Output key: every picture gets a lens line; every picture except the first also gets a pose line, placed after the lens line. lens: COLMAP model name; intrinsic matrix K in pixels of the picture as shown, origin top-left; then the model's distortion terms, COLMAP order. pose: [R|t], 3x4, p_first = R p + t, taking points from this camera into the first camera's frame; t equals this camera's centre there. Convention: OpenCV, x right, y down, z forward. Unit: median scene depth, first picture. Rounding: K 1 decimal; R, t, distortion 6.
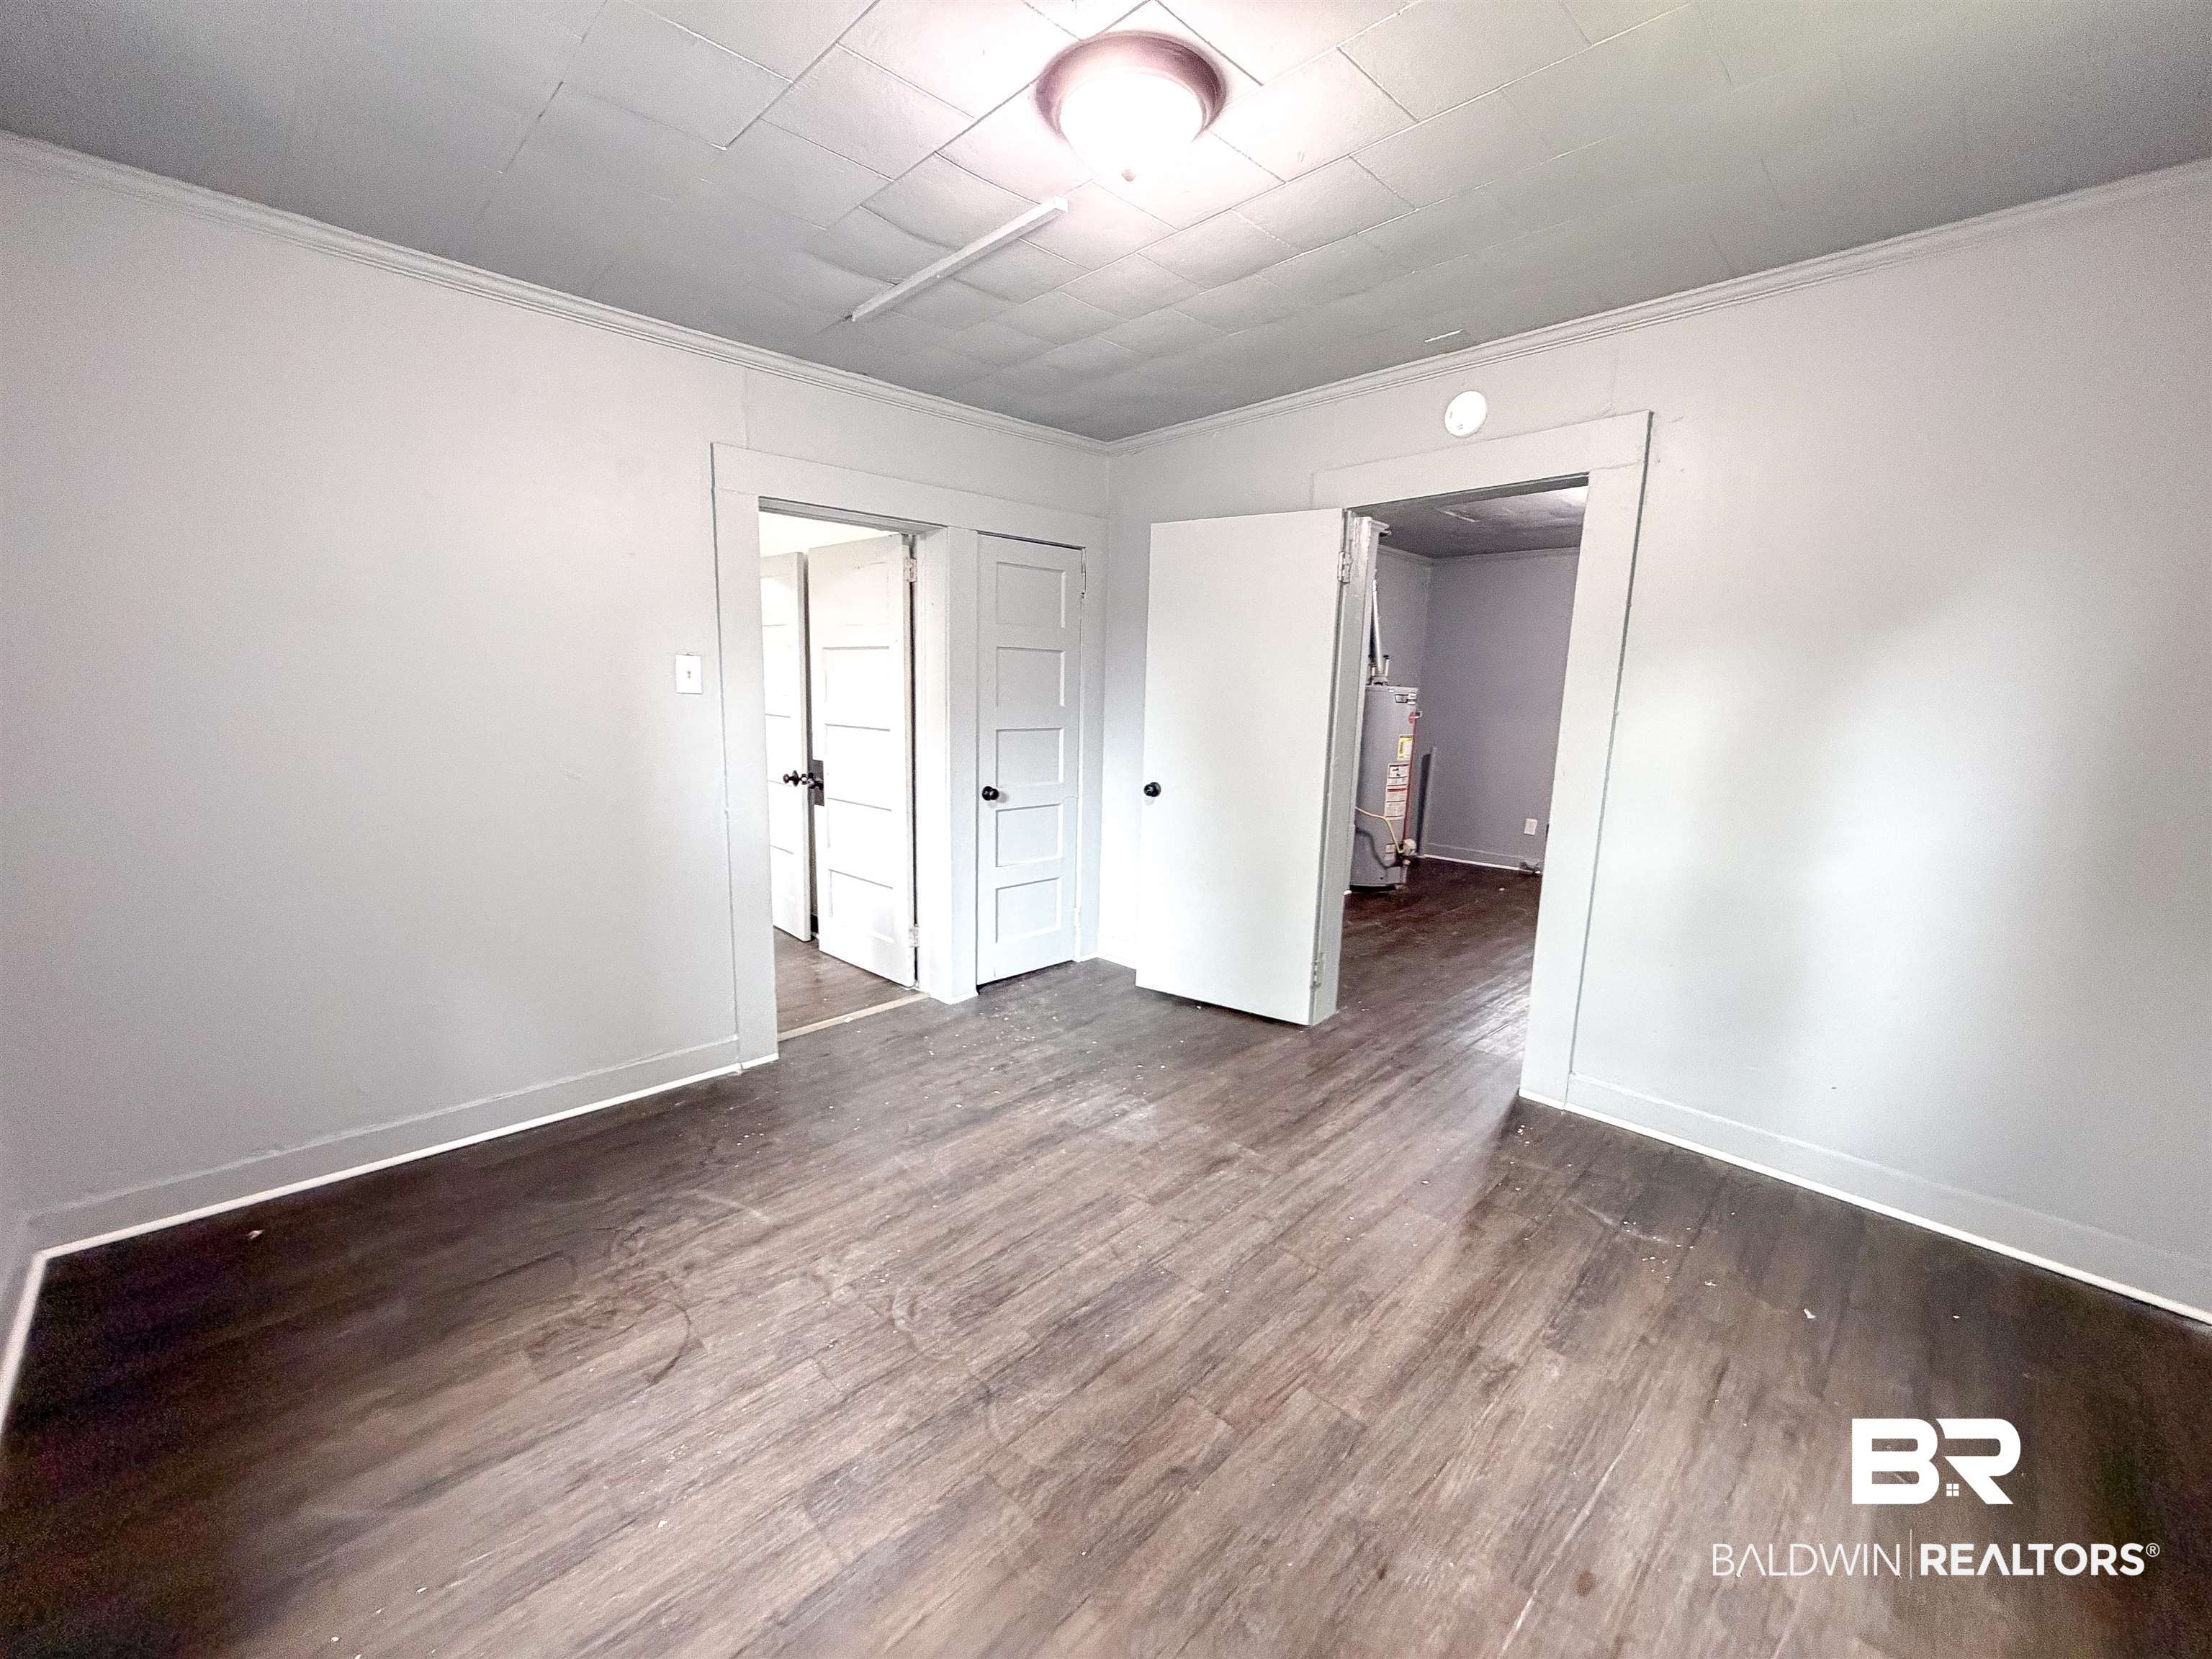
lens RADIAL K [[882.9, 0, 1100.1], [0, 882.9, 830.8], [0, 0, 1]] dist [0.000599, 0.000240]
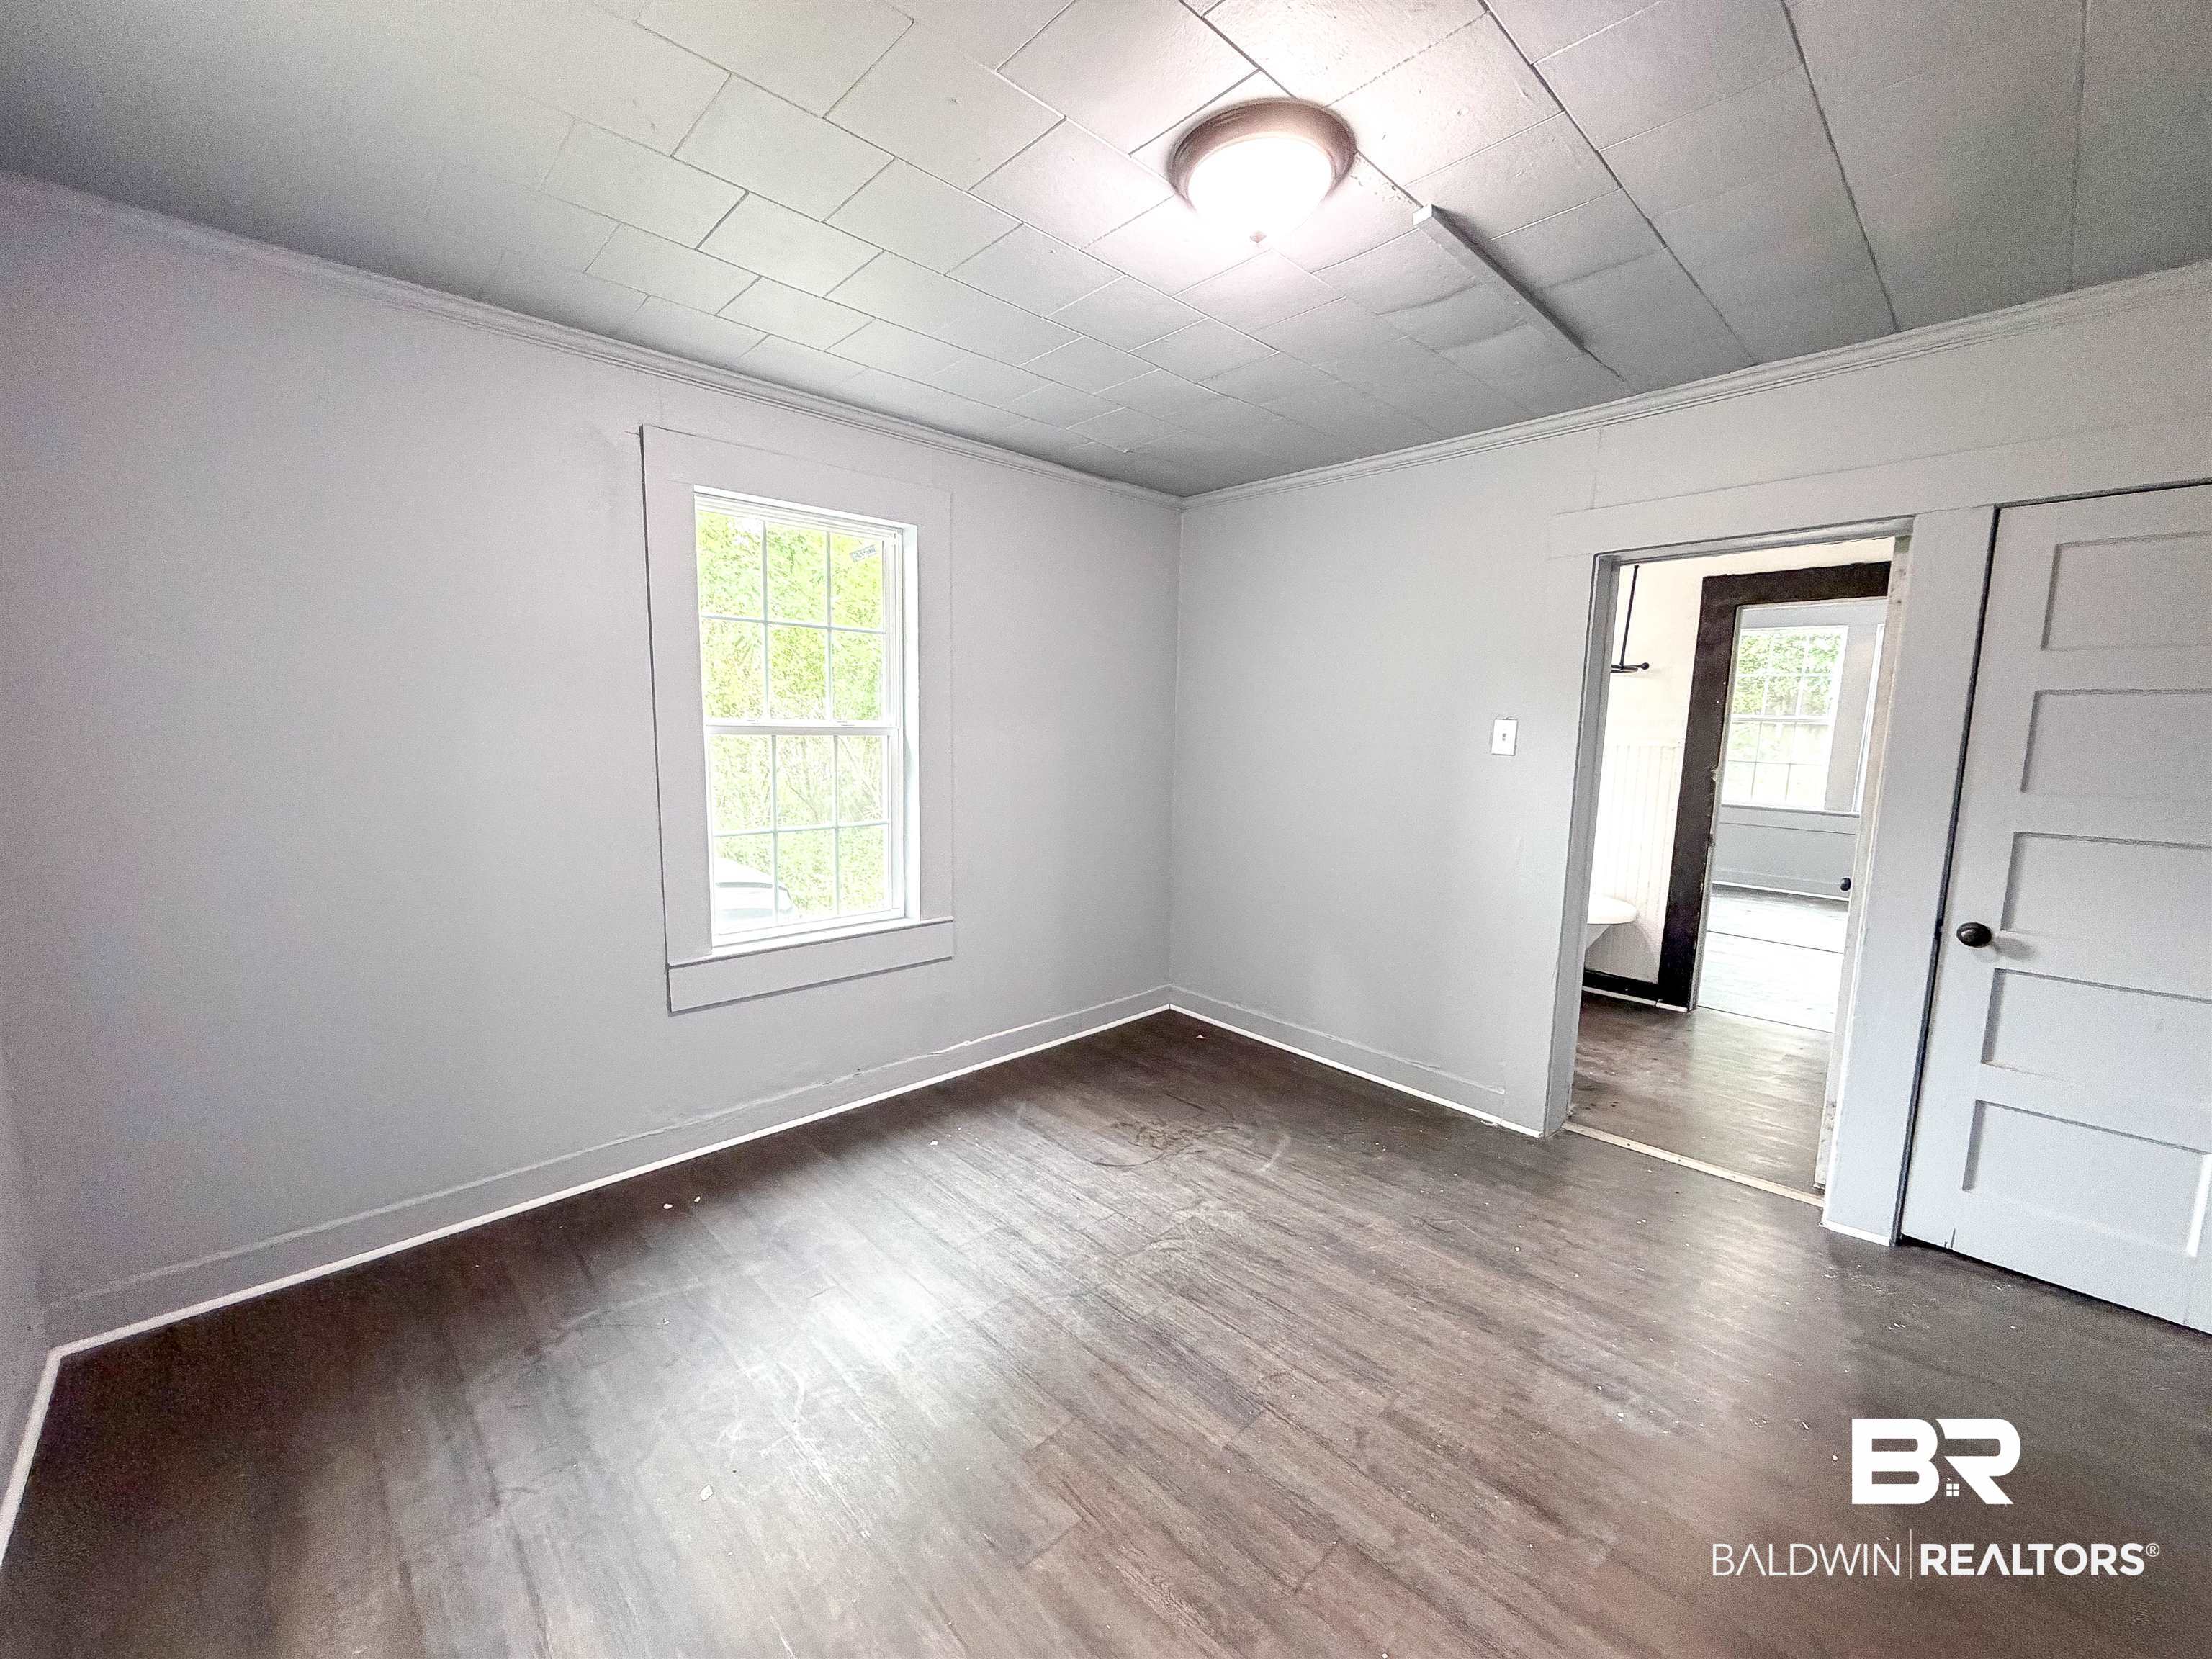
lens RADIAL K [[882.9, 0, 1100.1], [0, 882.9, 830.8], [0, 0, 1]] dist [0.000599, 0.000240]
pose [[-0.020983, 0.099193, -0.994847, 0.895701], [-0.183459, 0.977788, 0.101361, -0.119578], [0.982803, 0.184641, -0.002319, 0.768339]]
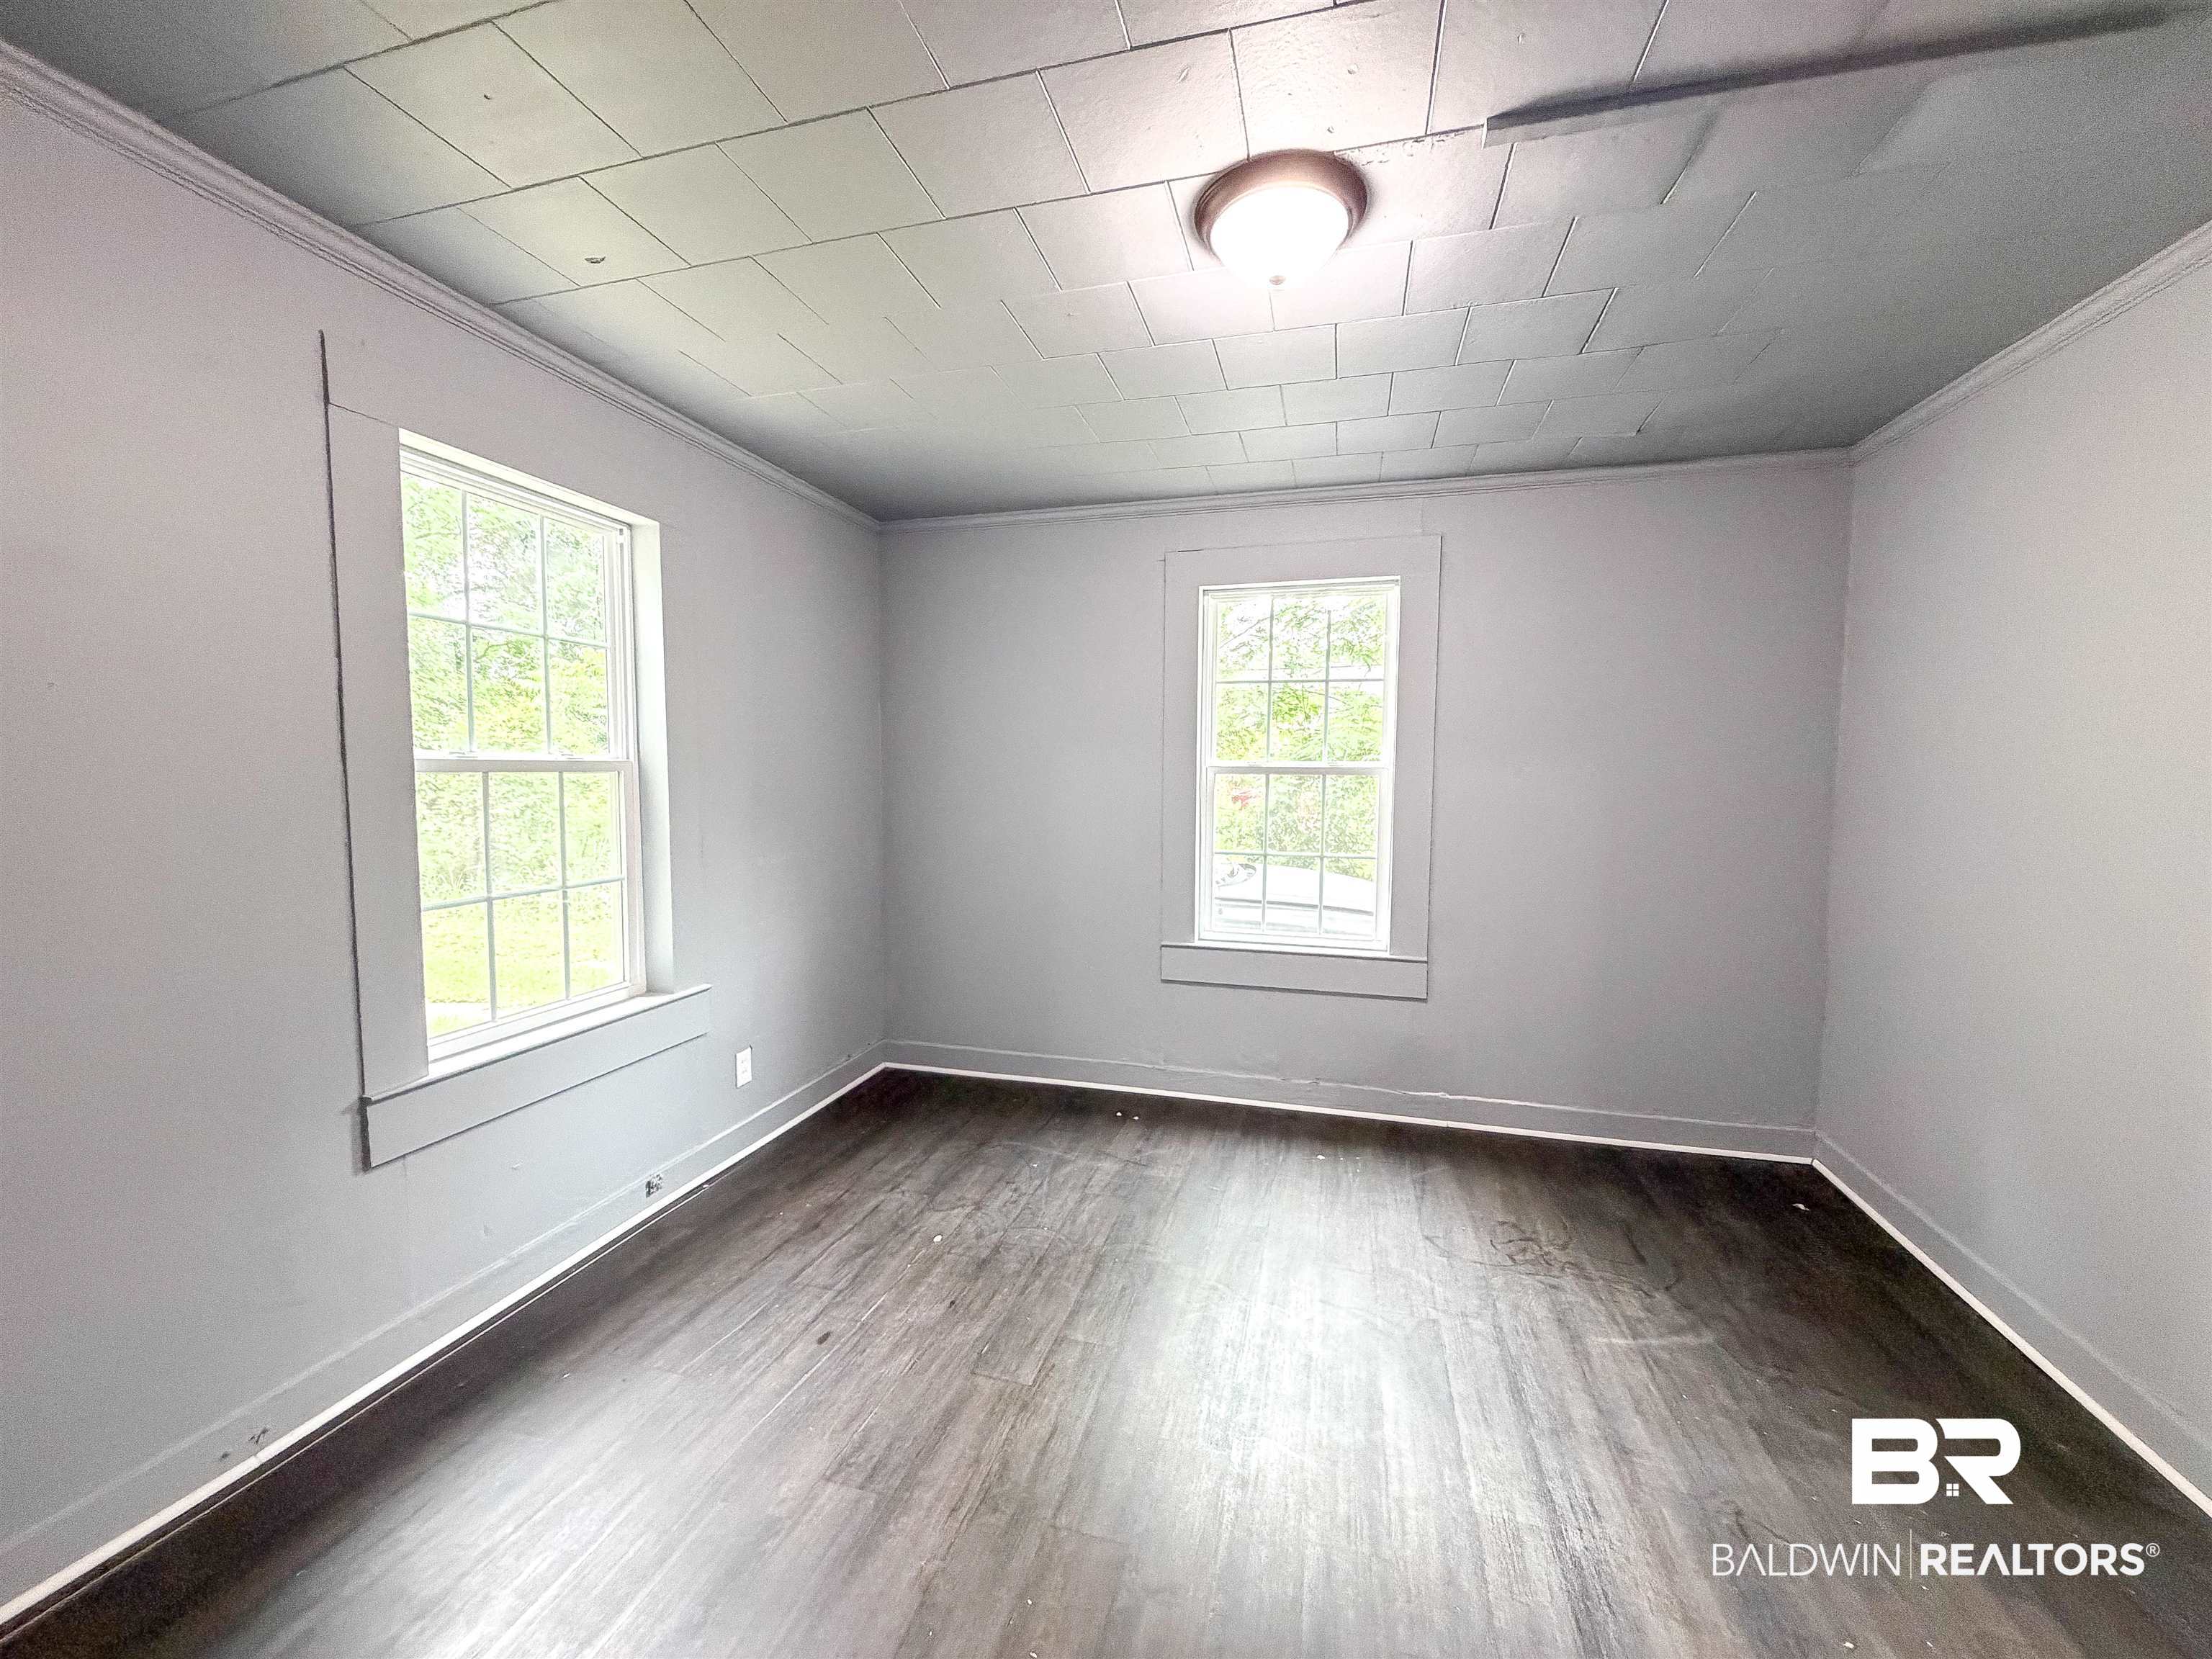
lens RADIAL K [[880.5, 0, 1099.1], [0, 880.5, 830.5], [0, 0, 1]] dist [-0.001318, 0.000355]
pose [[-0.867882, 0.007080, -0.496721, 0.598527], [-0.108477, 0.973067, 0.203402, -0.240171], [0.484783, 0.230412, -0.843739, 1.557942]]
